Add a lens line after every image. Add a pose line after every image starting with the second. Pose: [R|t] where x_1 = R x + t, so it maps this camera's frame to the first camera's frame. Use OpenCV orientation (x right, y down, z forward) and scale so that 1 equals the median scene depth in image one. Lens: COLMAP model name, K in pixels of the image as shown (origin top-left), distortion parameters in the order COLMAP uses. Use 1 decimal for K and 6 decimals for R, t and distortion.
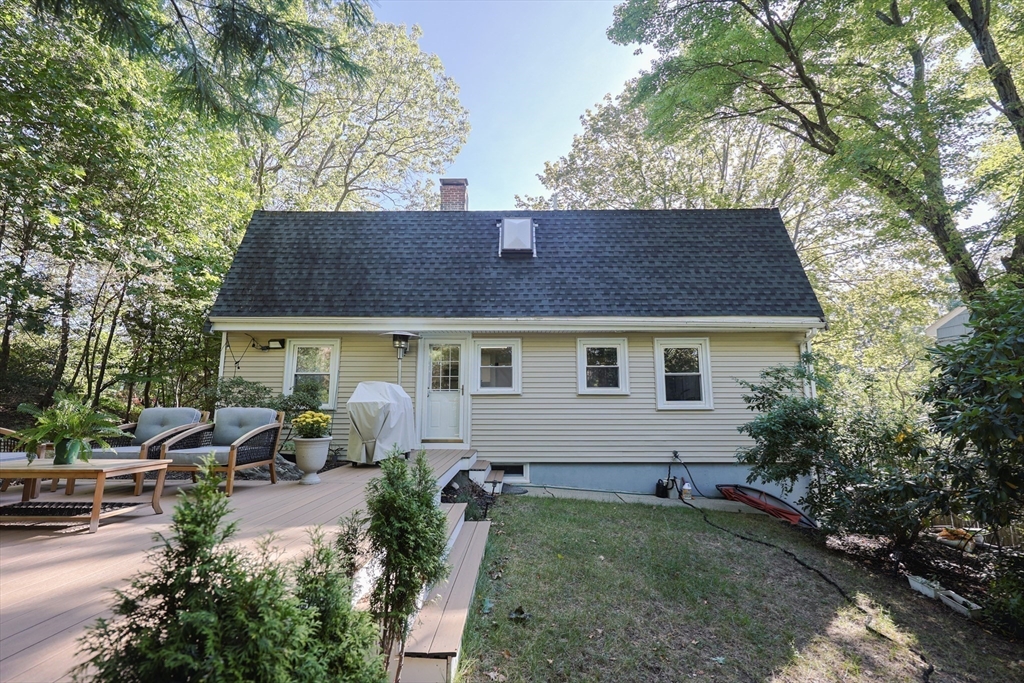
lens RADIAL K [[440.4, 0, 511.6], [0, 440.4, 341.3], [0, 0, 1]] dist [-0.003443, 0.000029]
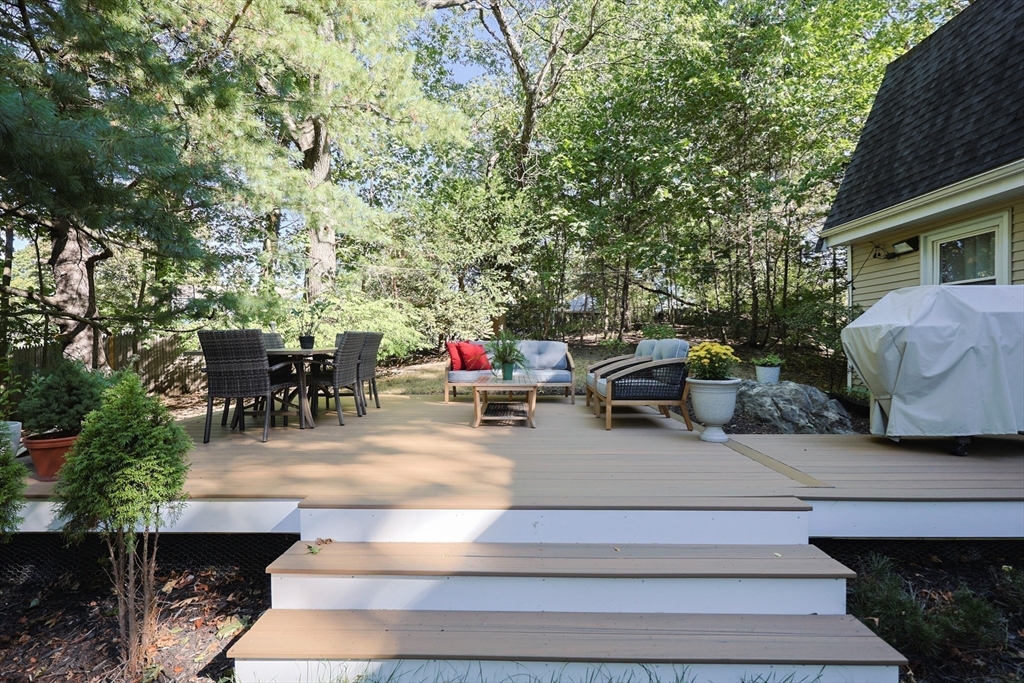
lens RADIAL K [[440.4, 0, 511.6], [0, 440.4, 344.2], [0, 0, 1]] dist [-0.003443, 0.000029]
pose [[0.002427, 0.001928, -0.999995, 0.144263], [0.152854, 0.988246, 0.002276, 0.061219], [0.988246, -0.152858, 0.002104, 0.376144]]
